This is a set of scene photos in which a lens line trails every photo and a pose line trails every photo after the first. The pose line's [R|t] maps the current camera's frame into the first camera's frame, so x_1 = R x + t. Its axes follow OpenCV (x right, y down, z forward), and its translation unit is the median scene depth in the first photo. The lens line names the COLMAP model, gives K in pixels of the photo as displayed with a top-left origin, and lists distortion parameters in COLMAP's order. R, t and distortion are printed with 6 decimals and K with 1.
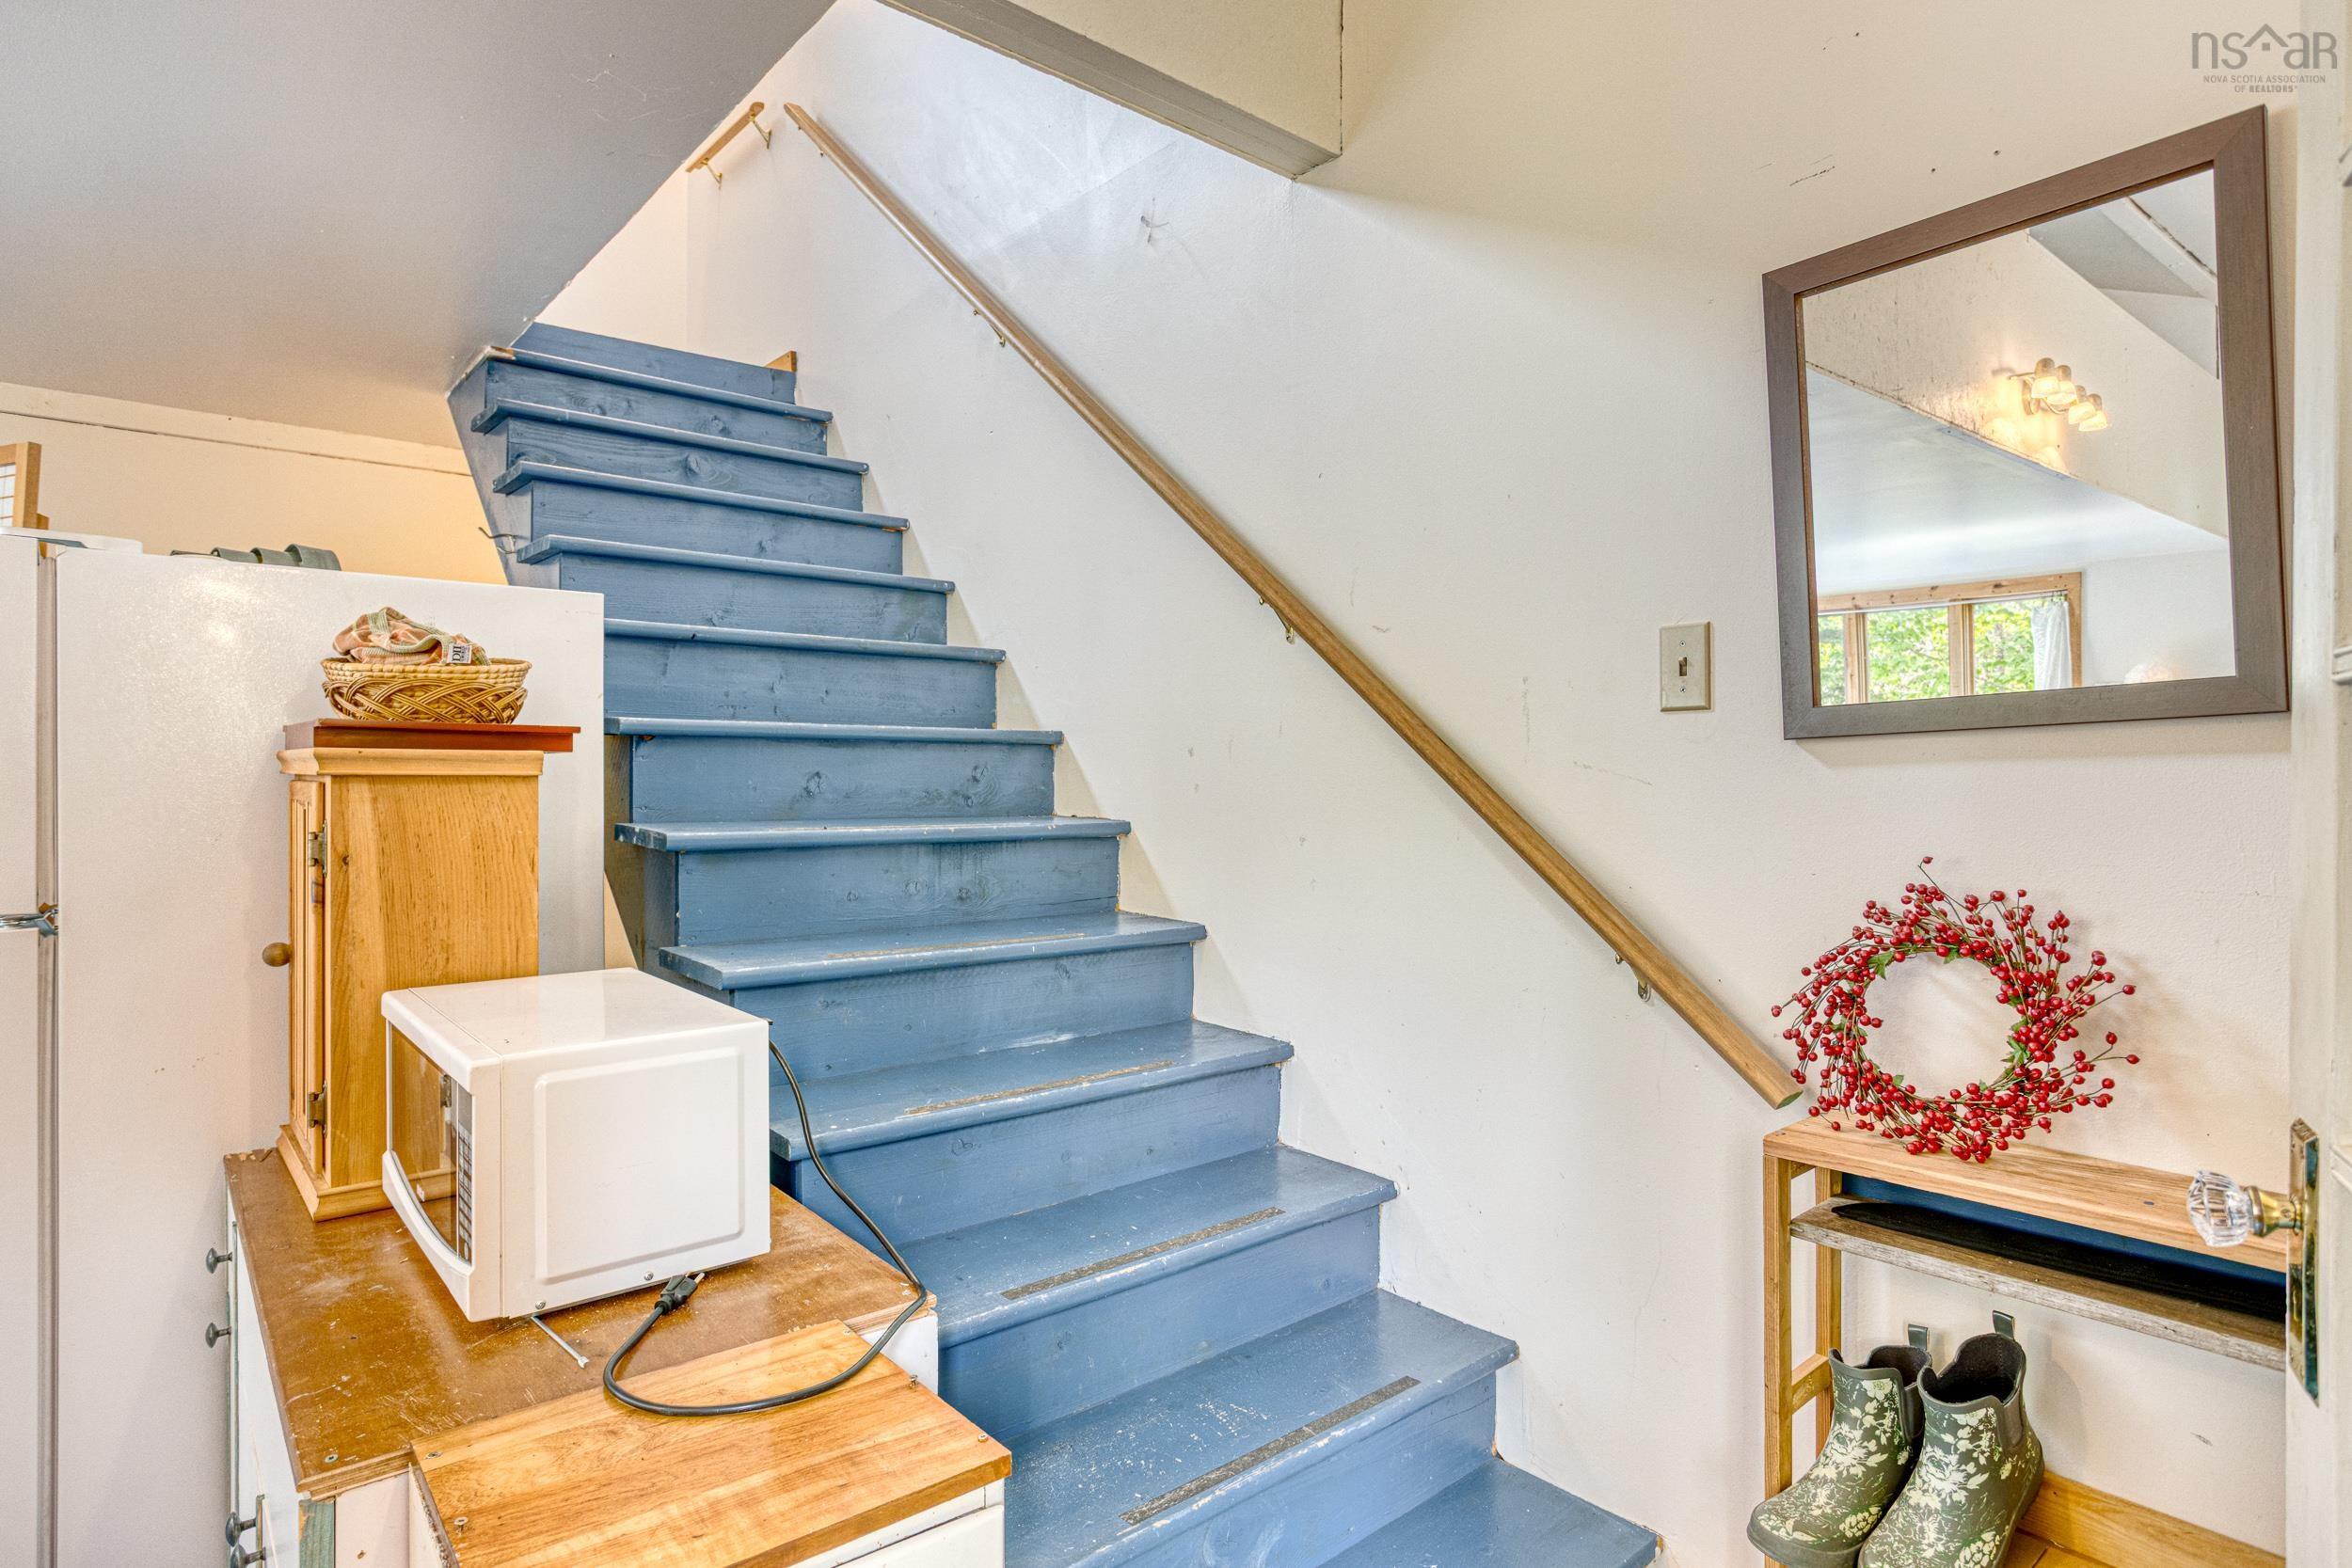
lens RADIAL K [[1262.4, 0, 1184.8], [0, 1262.4, 775.9], [0, 0, 1]] dist [-0.057235, 0.039275]
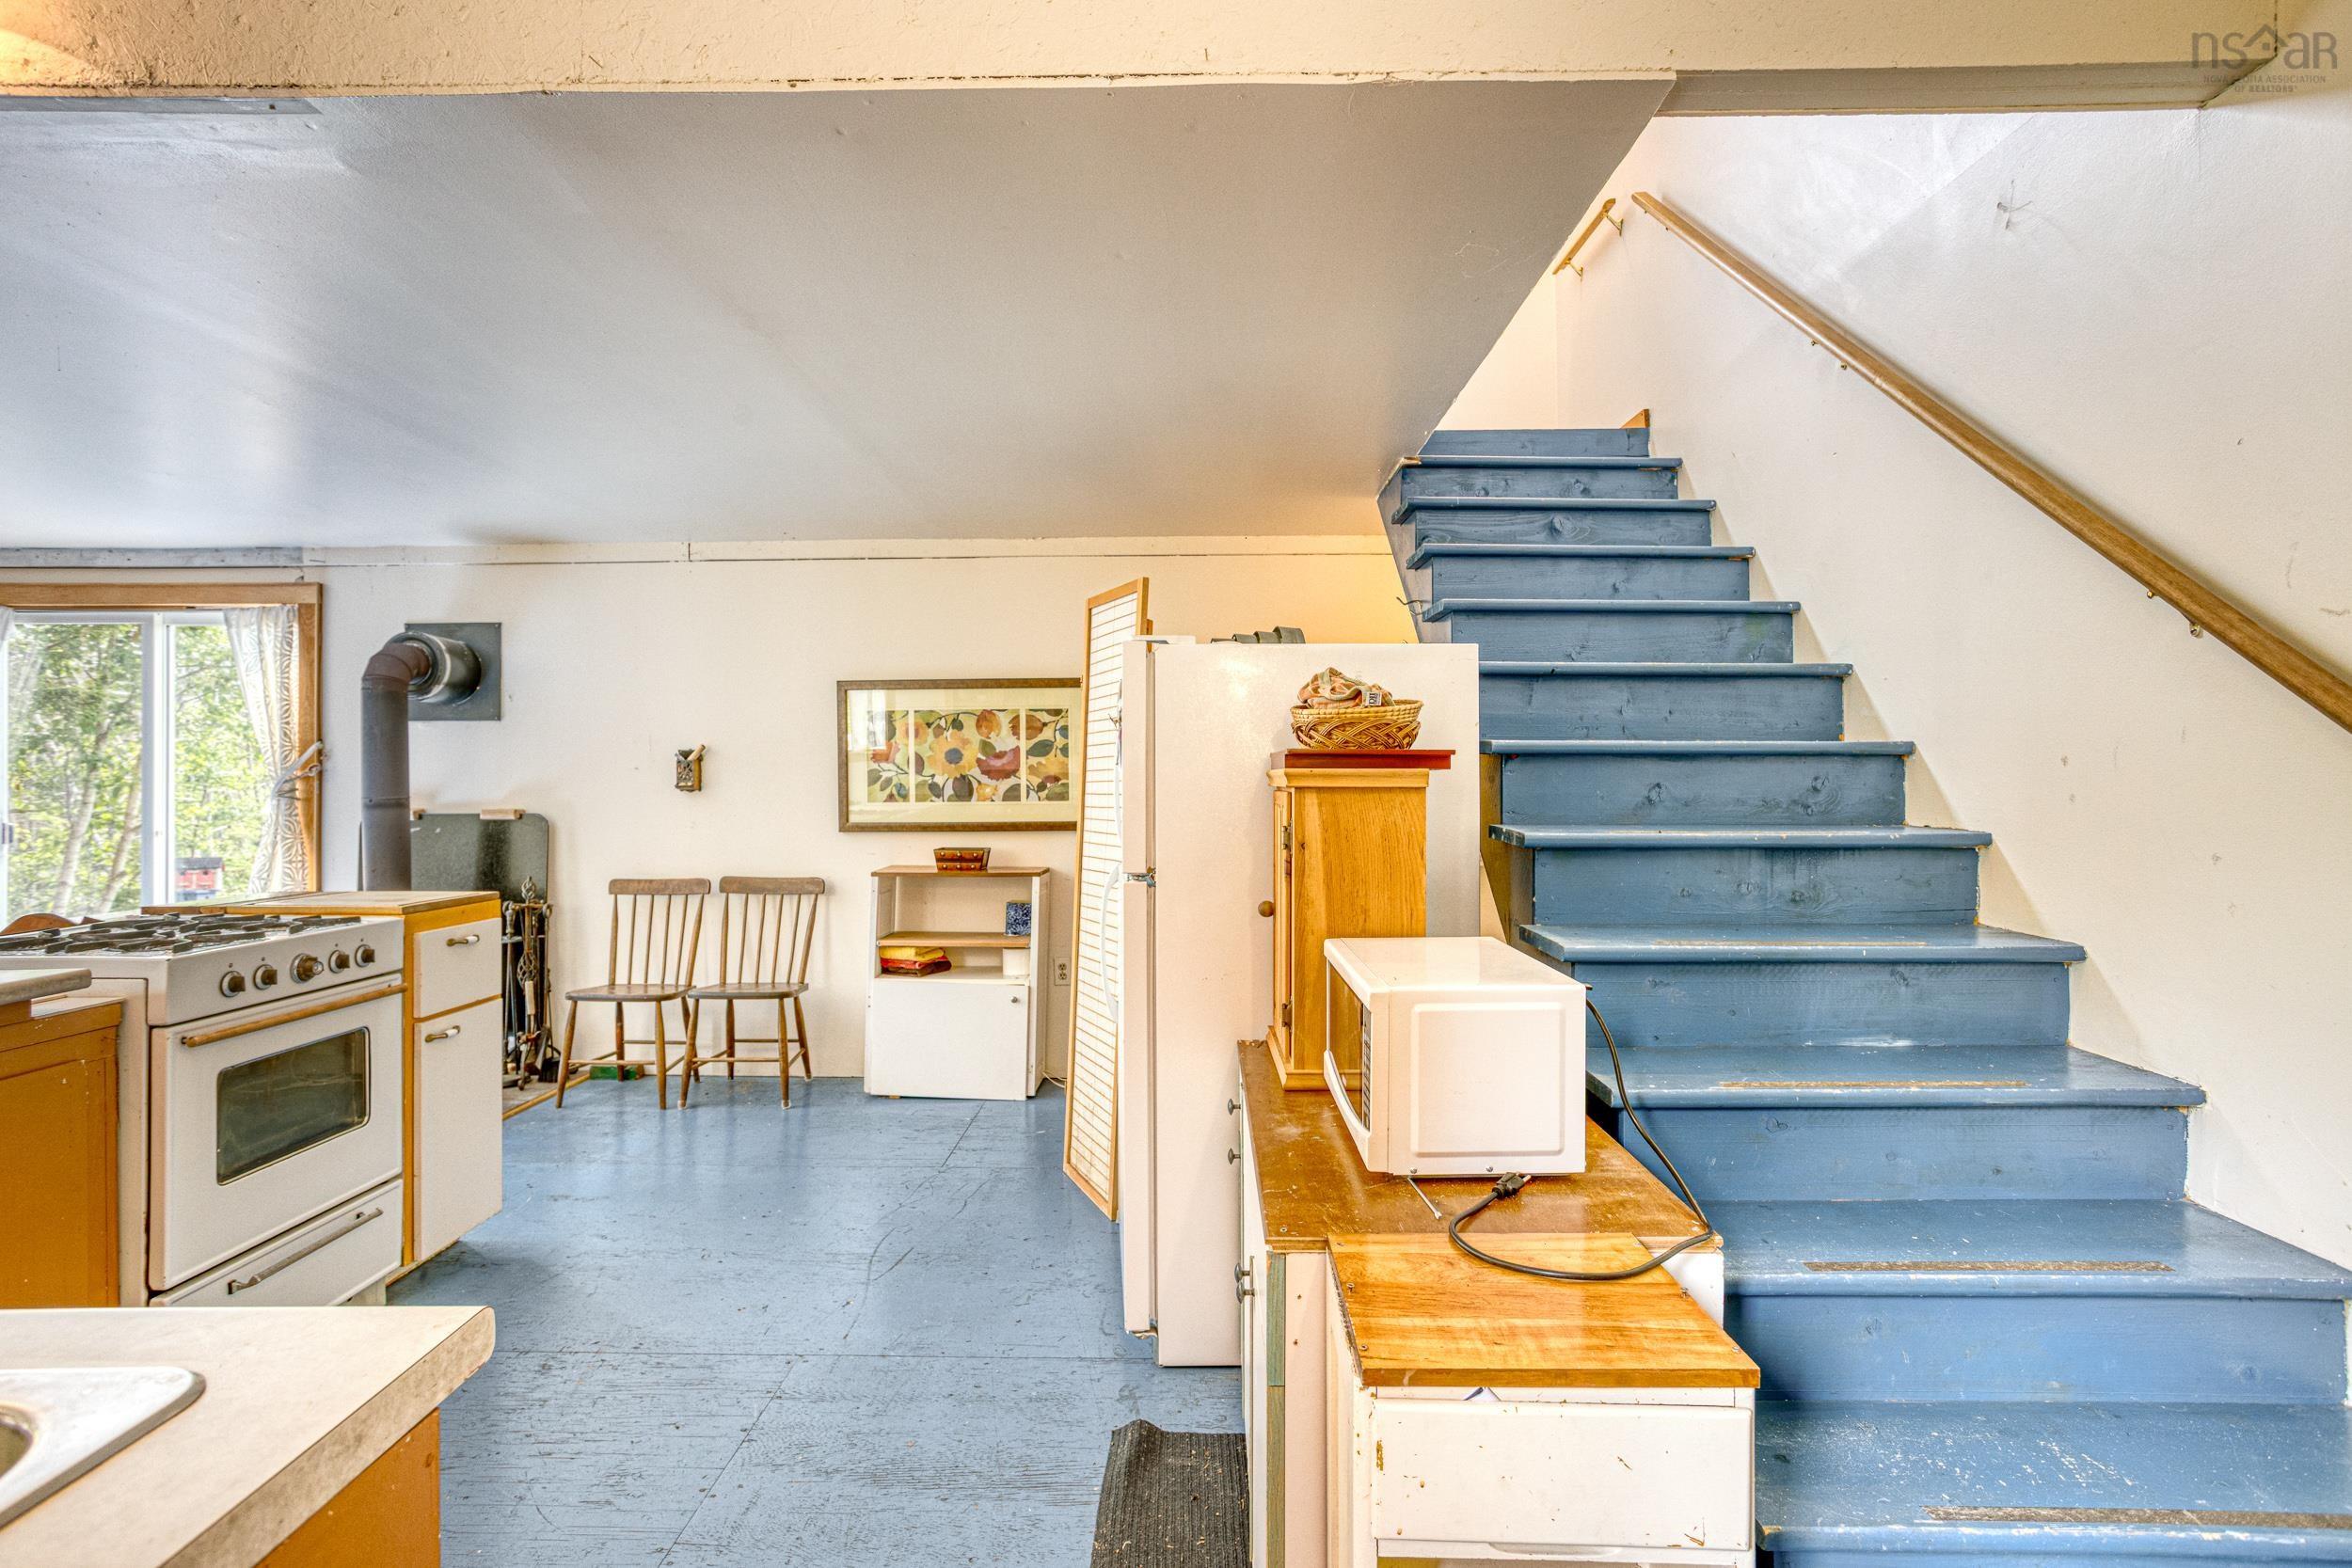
lens RADIAL K [[1135.5, 0, 1179.2], [0, 1135.5, 778.0], [0, 0, 1]] dist [-0.053431, 0.034841]
pose [[0.750550, -0.006048, -0.660786, 0.080832], [0.001926, 0.999974, -0.006965, -0.002108], [0.660811, 0.003955, 0.750542, -0.081204]]
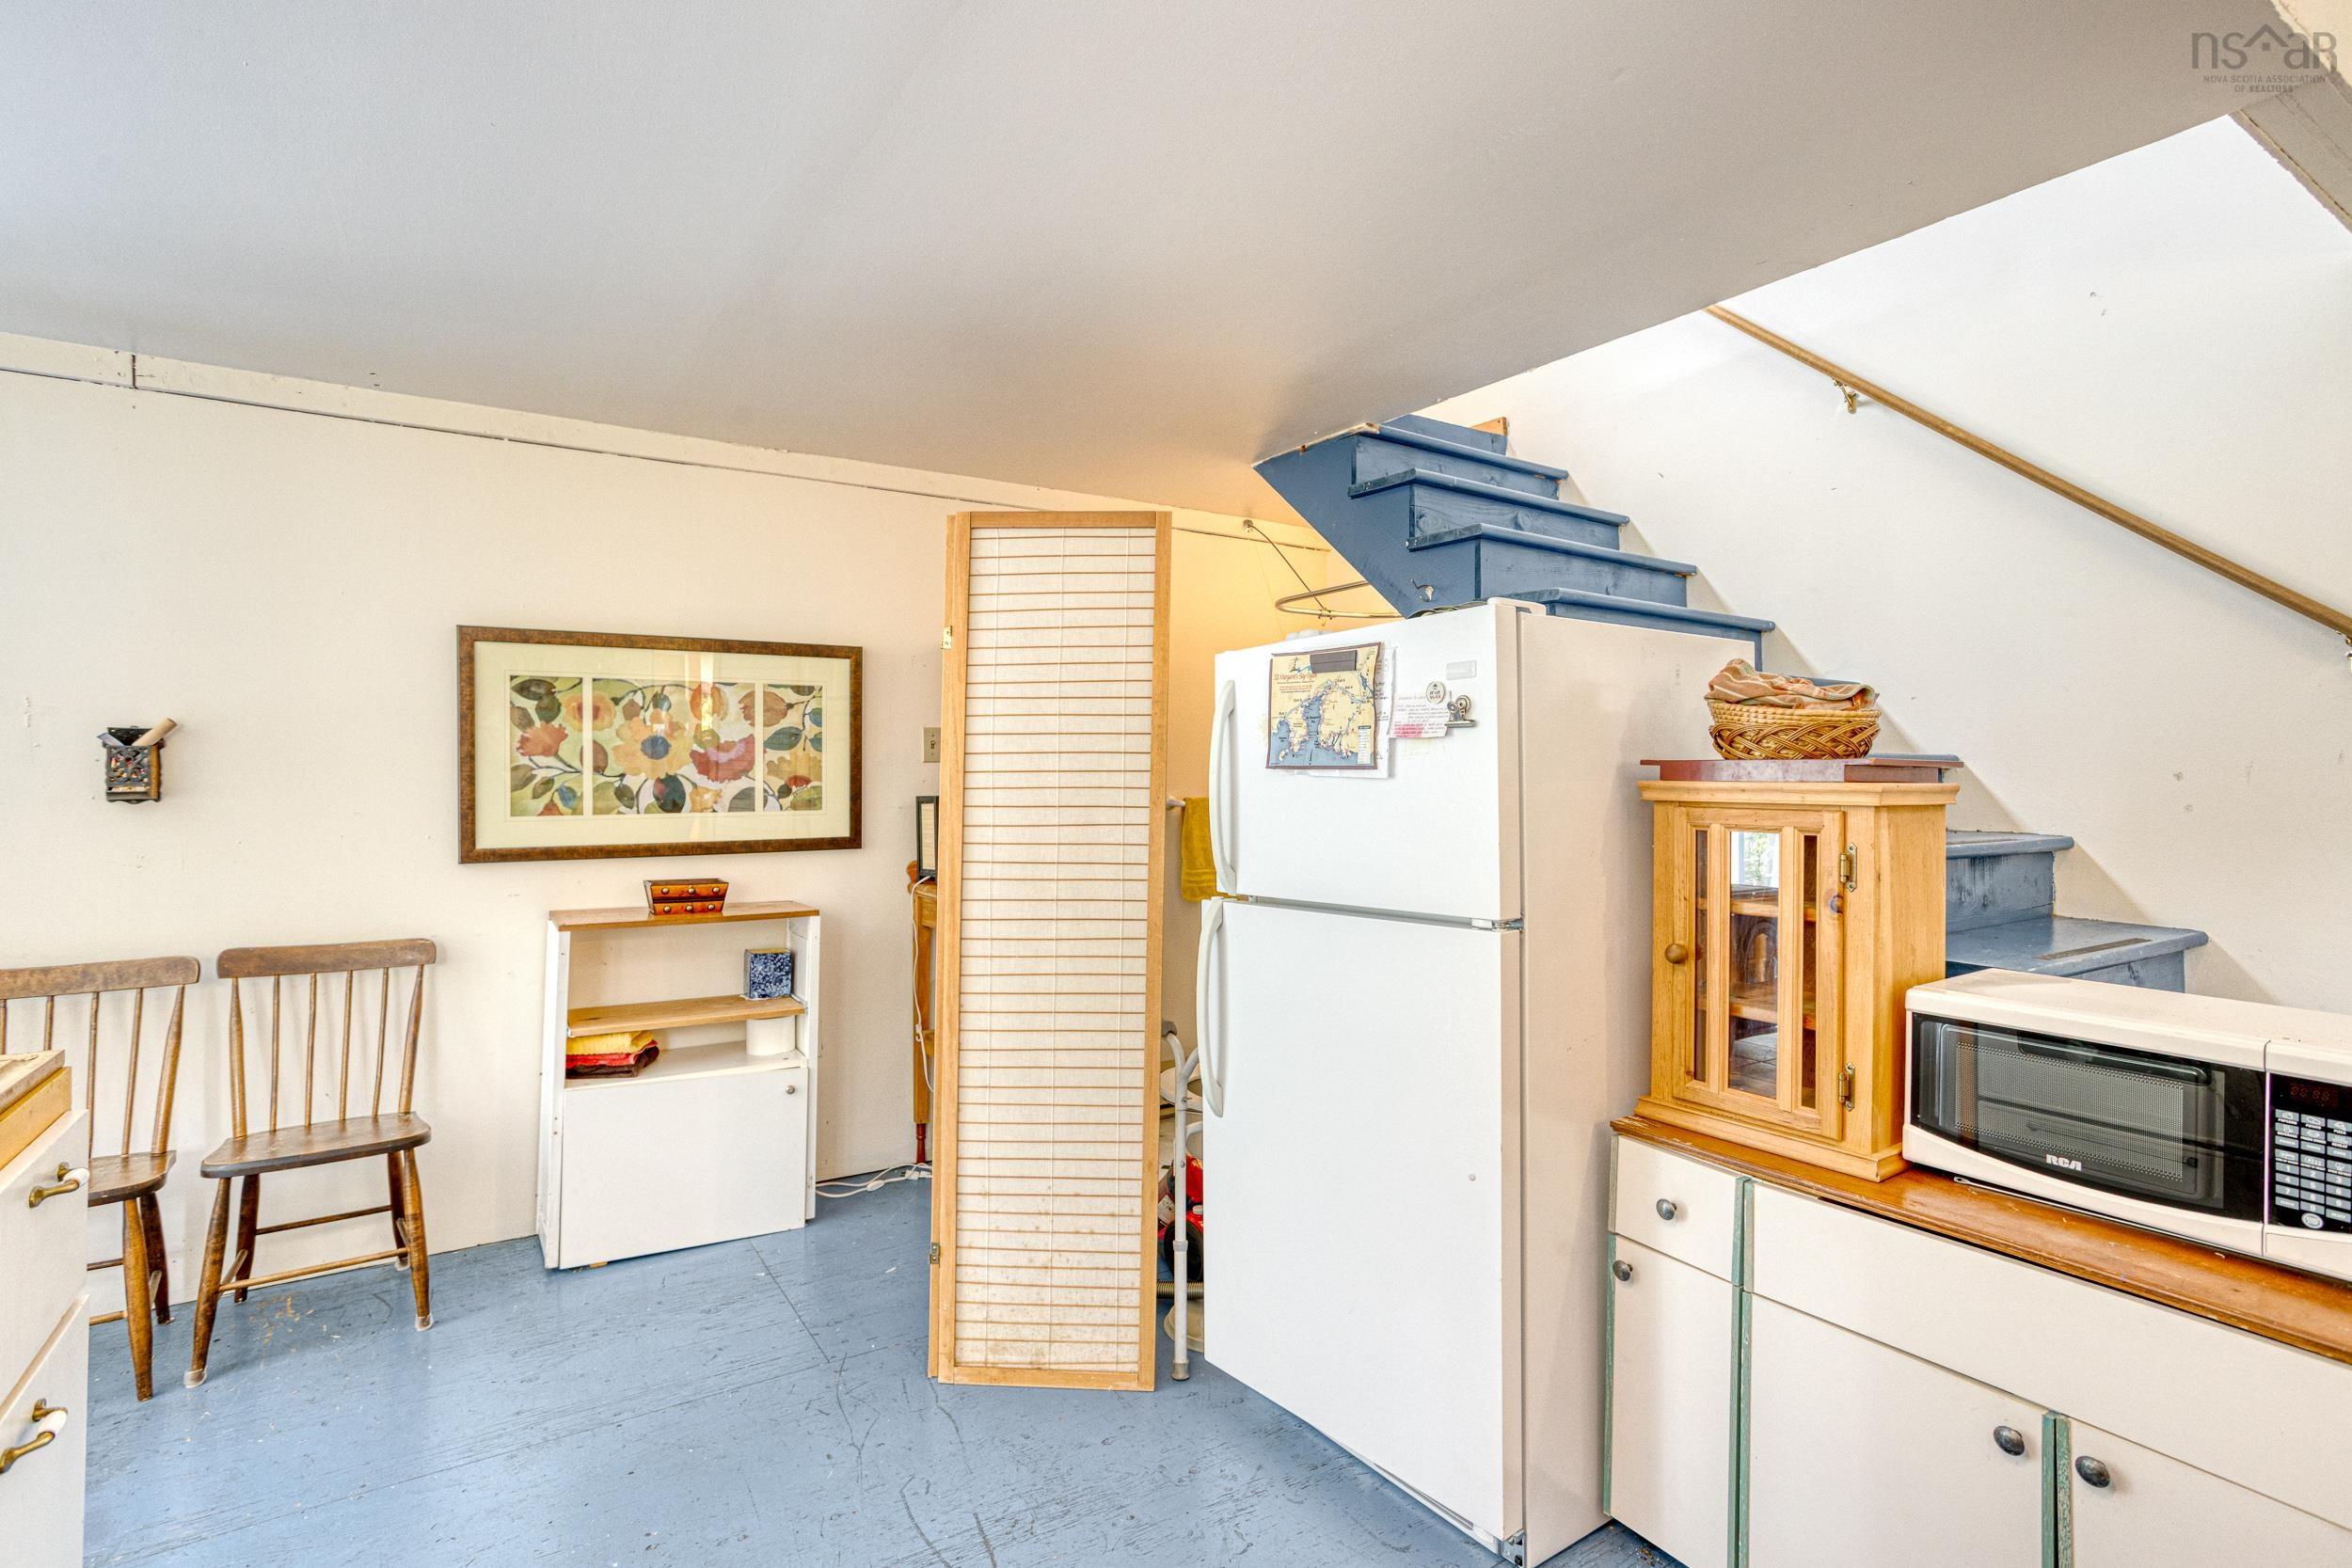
lens RADIAL K [[1135.5, 0, 1179.2], [0, 1135.5, 778.0], [0, 0, 1]] dist [-0.053431, 0.034841]
pose [[0.991163, -0.000596, -0.132646, -1.041566], [0.000521, 1.000000, -0.000606, -0.022651], [0.132646, 0.000531, 0.991163, -0.125863]]
